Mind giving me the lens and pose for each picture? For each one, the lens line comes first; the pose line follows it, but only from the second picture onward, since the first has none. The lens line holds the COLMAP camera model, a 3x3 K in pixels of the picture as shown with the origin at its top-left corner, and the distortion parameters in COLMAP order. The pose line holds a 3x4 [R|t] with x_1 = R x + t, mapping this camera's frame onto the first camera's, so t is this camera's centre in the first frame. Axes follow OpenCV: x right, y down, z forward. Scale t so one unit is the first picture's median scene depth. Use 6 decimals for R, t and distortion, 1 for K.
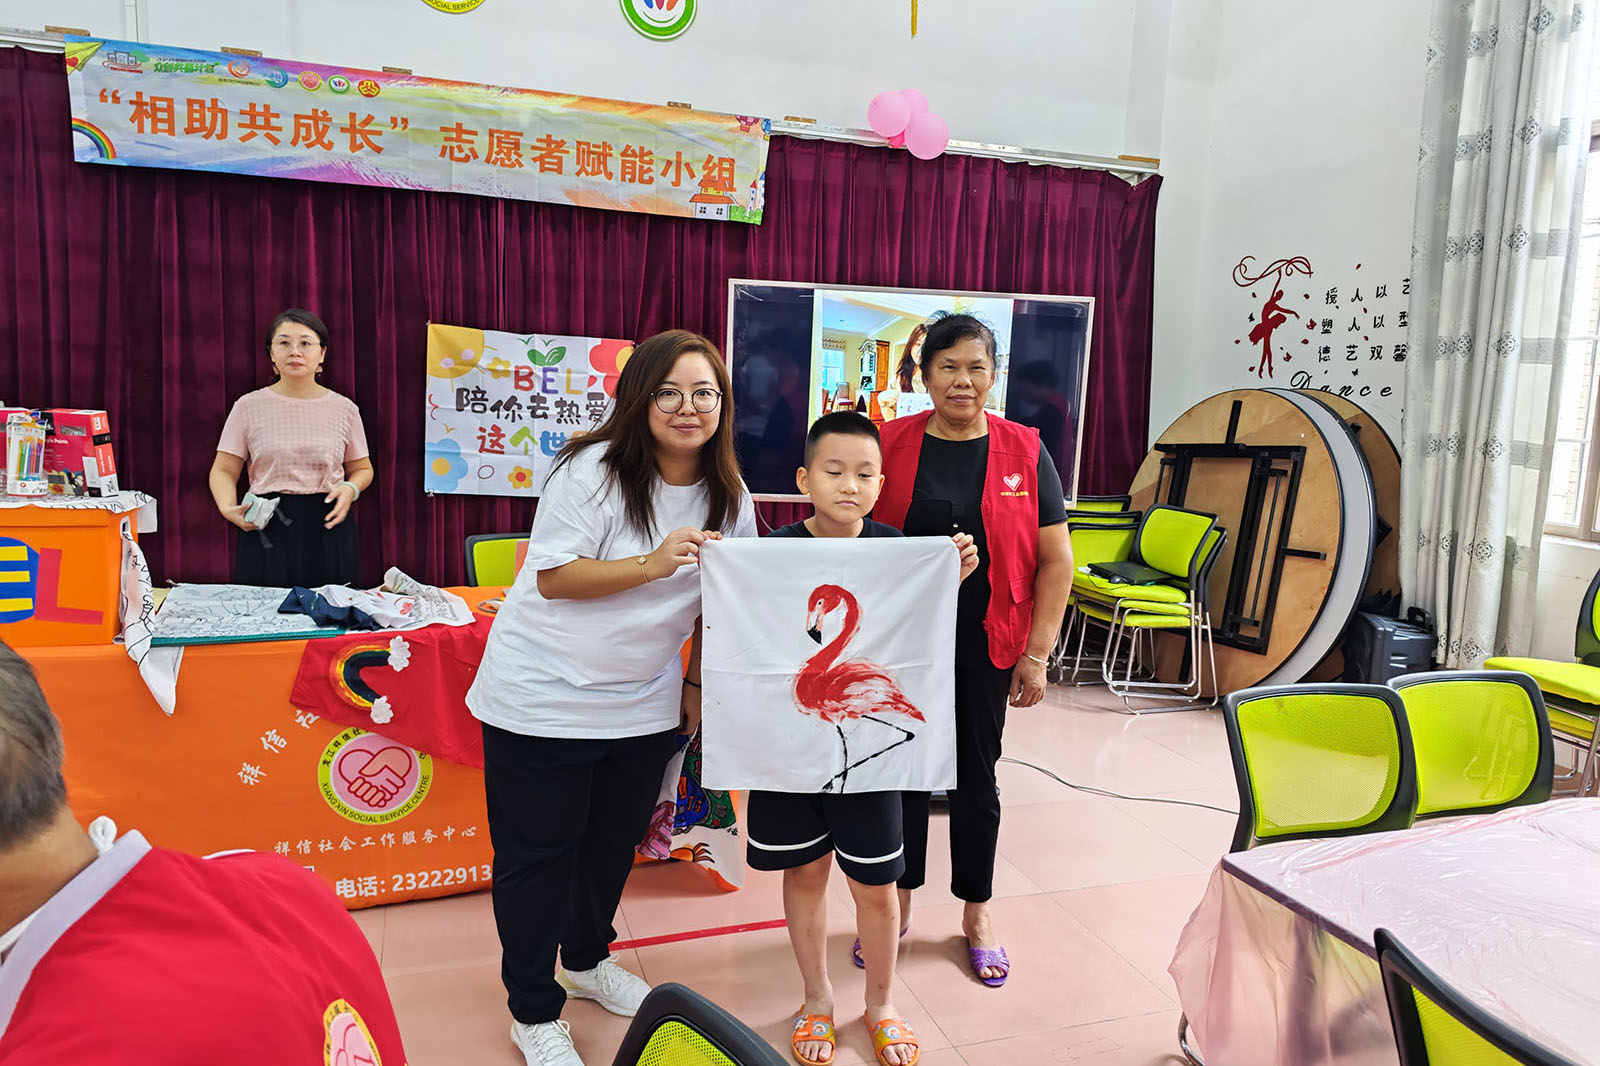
lens RADIAL K [[1085.3, 0, 799.7], [0, 1085.3, 526.0], [0, 0, 1]] dist [0.057696, -0.048697]
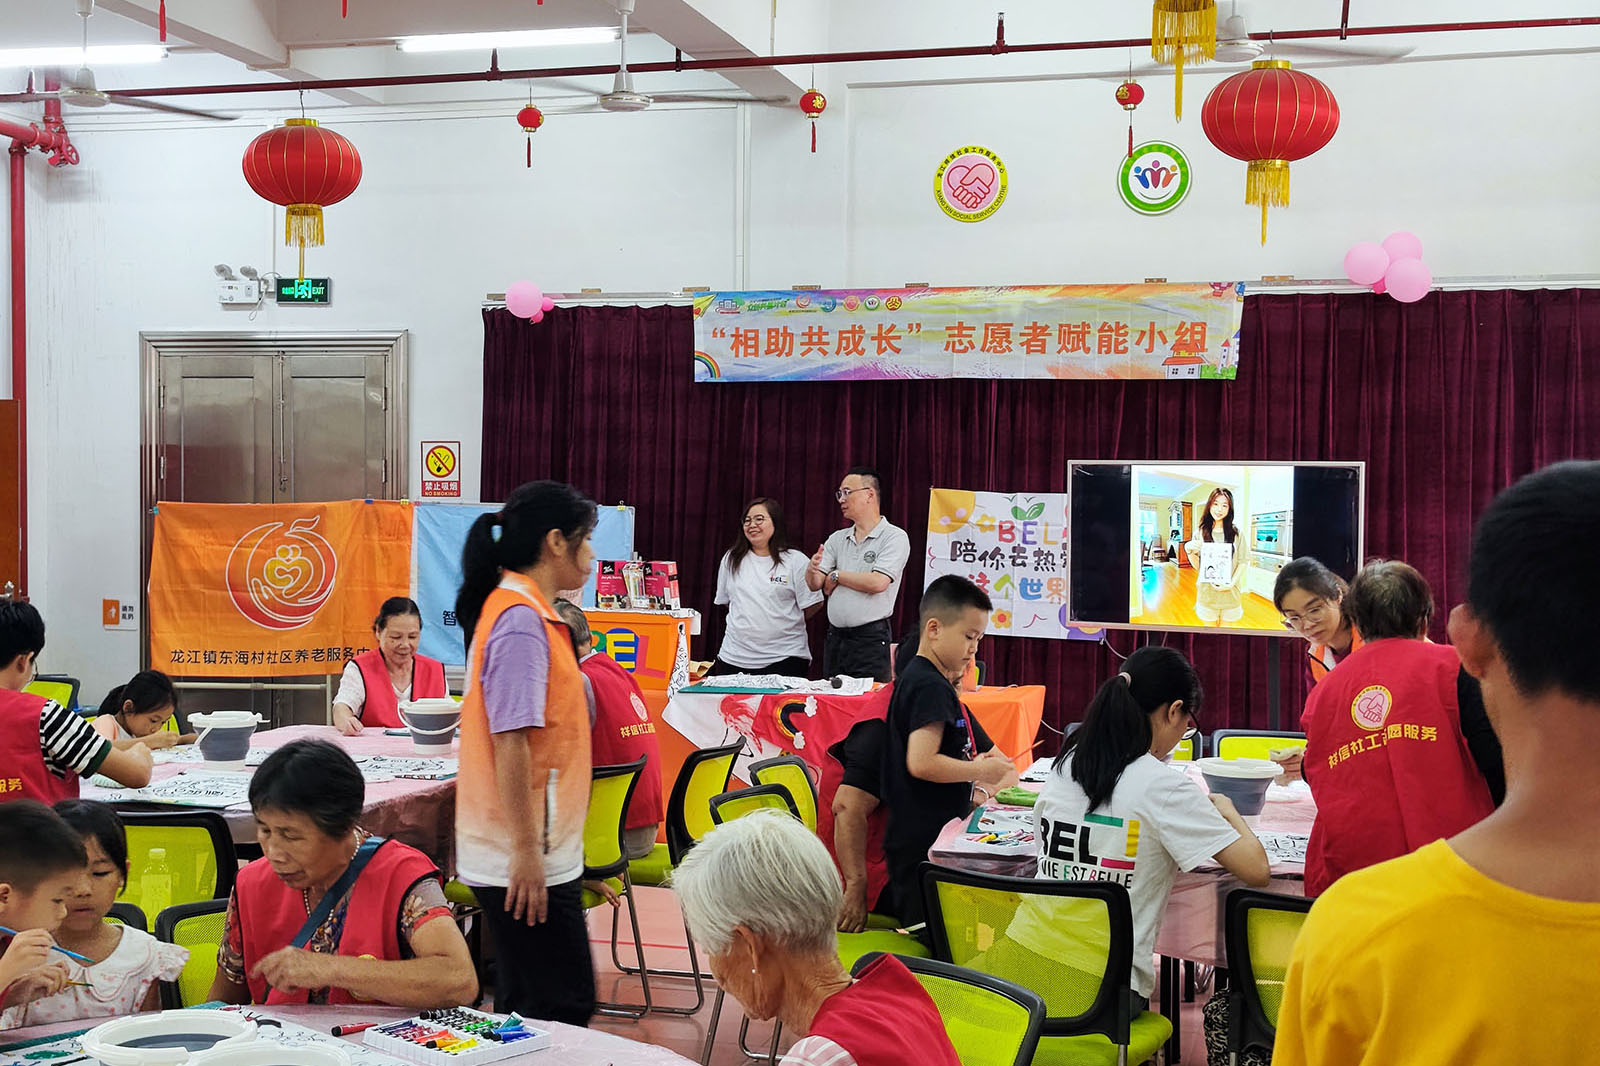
lens RADIAL K [[1498.3, 0, 772.9], [0, 1498.3, 505.5], [0, 0, 1]] dist [0.077863, -0.004513]
pose [[0.852005, -0.028167, -0.522775, 0.365644], [-0.046395, 0.990561, -0.128984, 0.052116], [0.521473, 0.134149, 0.842656, -0.460759]]
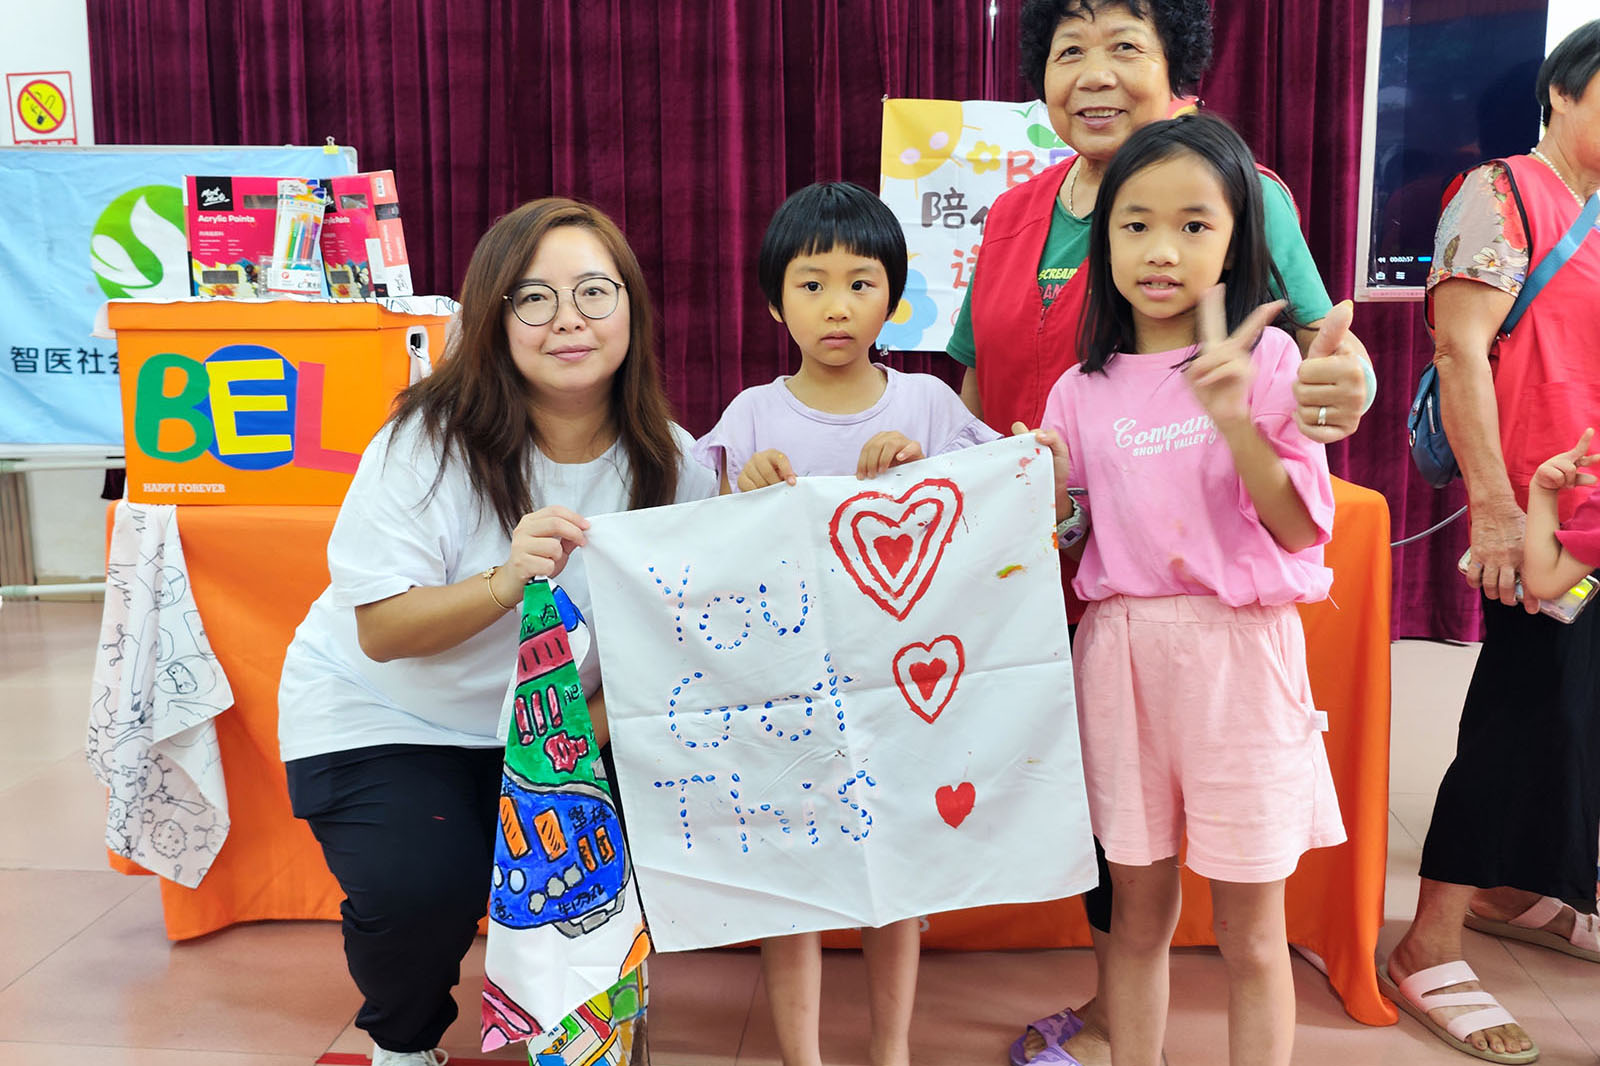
lens RADIAL K [[1498.3, 0, 772.9], [0, 1498.3, 505.5], [0, 0, 1]] dist [0.077863, -0.004513]
pose [[0.910493, 0.015894, -0.413218, -0.012404], [-0.000606, 0.999311, 0.037104, 0.032142], [0.413523, -0.033533, 0.909876, 0.113412]]
